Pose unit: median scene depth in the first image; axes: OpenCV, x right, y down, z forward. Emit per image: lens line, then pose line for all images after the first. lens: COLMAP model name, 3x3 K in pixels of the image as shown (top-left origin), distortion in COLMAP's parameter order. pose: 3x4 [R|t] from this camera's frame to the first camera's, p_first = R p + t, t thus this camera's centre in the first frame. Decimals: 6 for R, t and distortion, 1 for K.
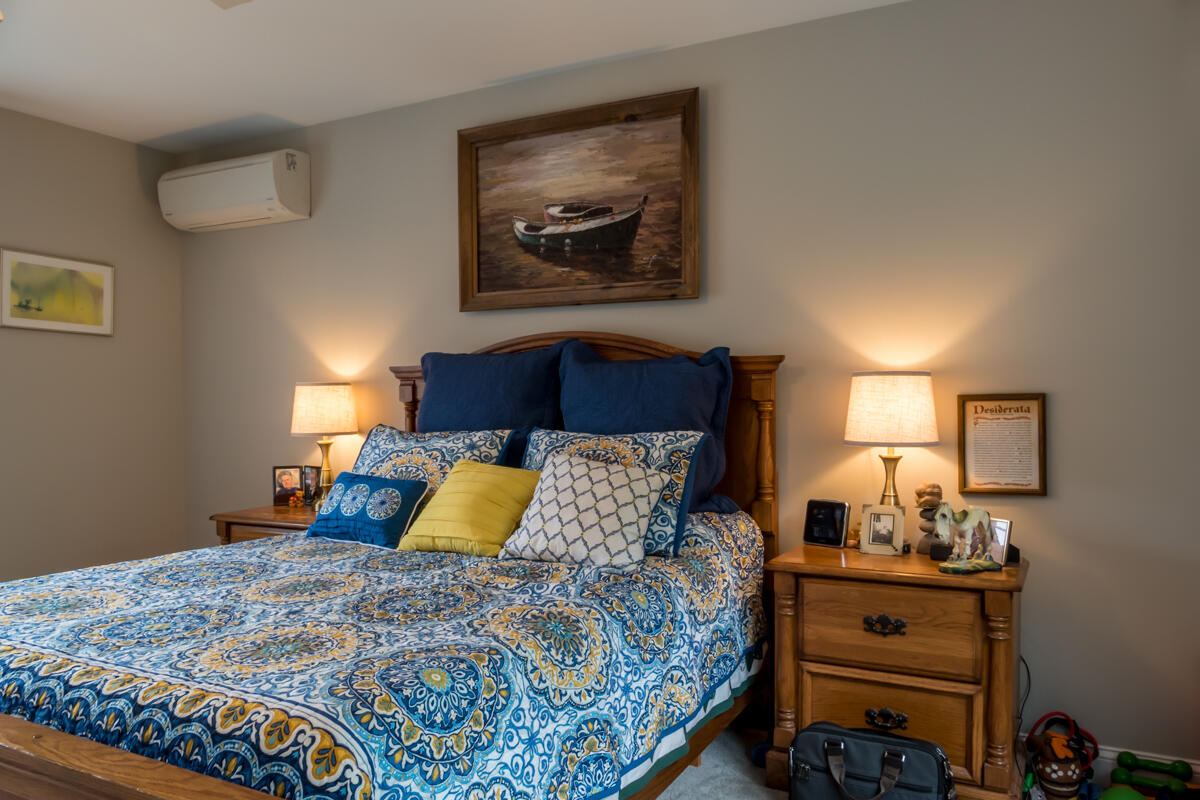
lens RADIAL K [[875.6, 0, 611.0], [0, 875.6, 422.3], [0, 0, 1]] dist [-0.015367, 0.003015]
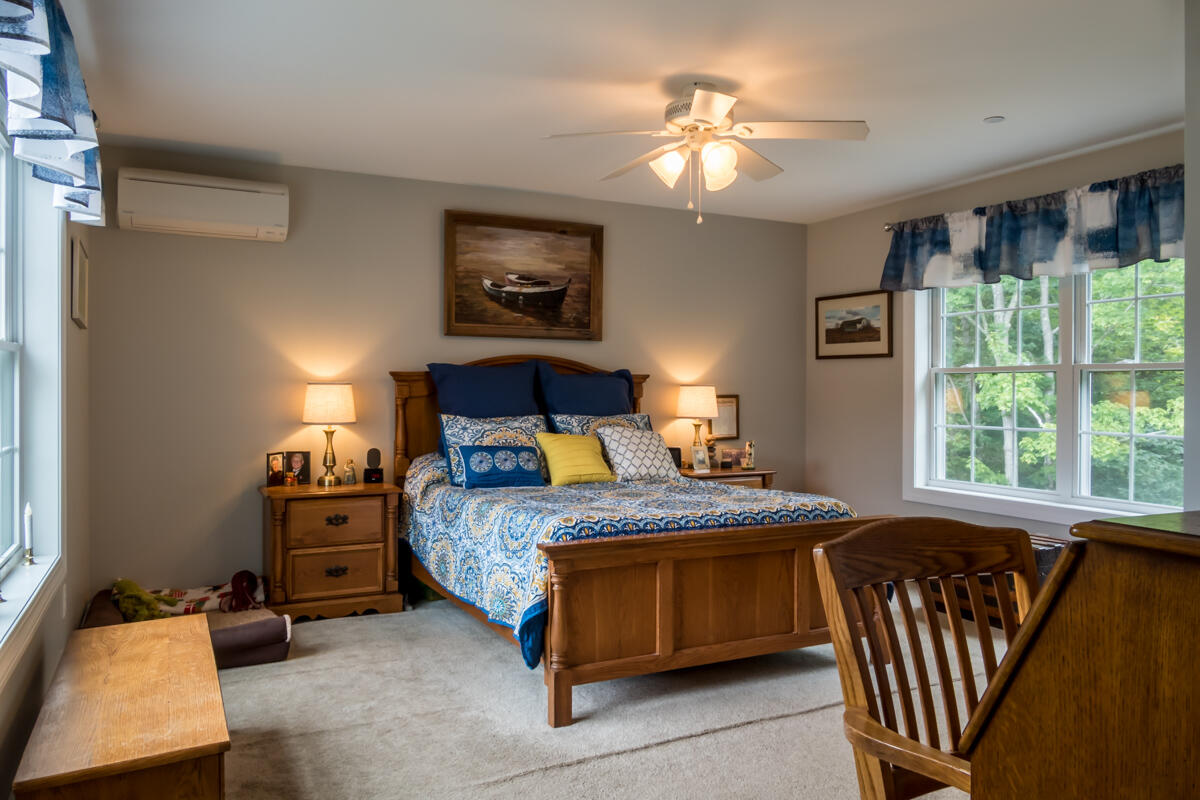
lens RADIAL K [[875.6, 0, 603.6], [0, 875.6, 398.1], [0, 0, 1]] dist [-0.015367, 0.003015]
pose [[0.571232, -0.005313, 0.820771, -1.309775], [0.010429, 0.999945, -0.000786, -0.020979], [-0.820722, 0.009009, 0.571256, -0.037759]]
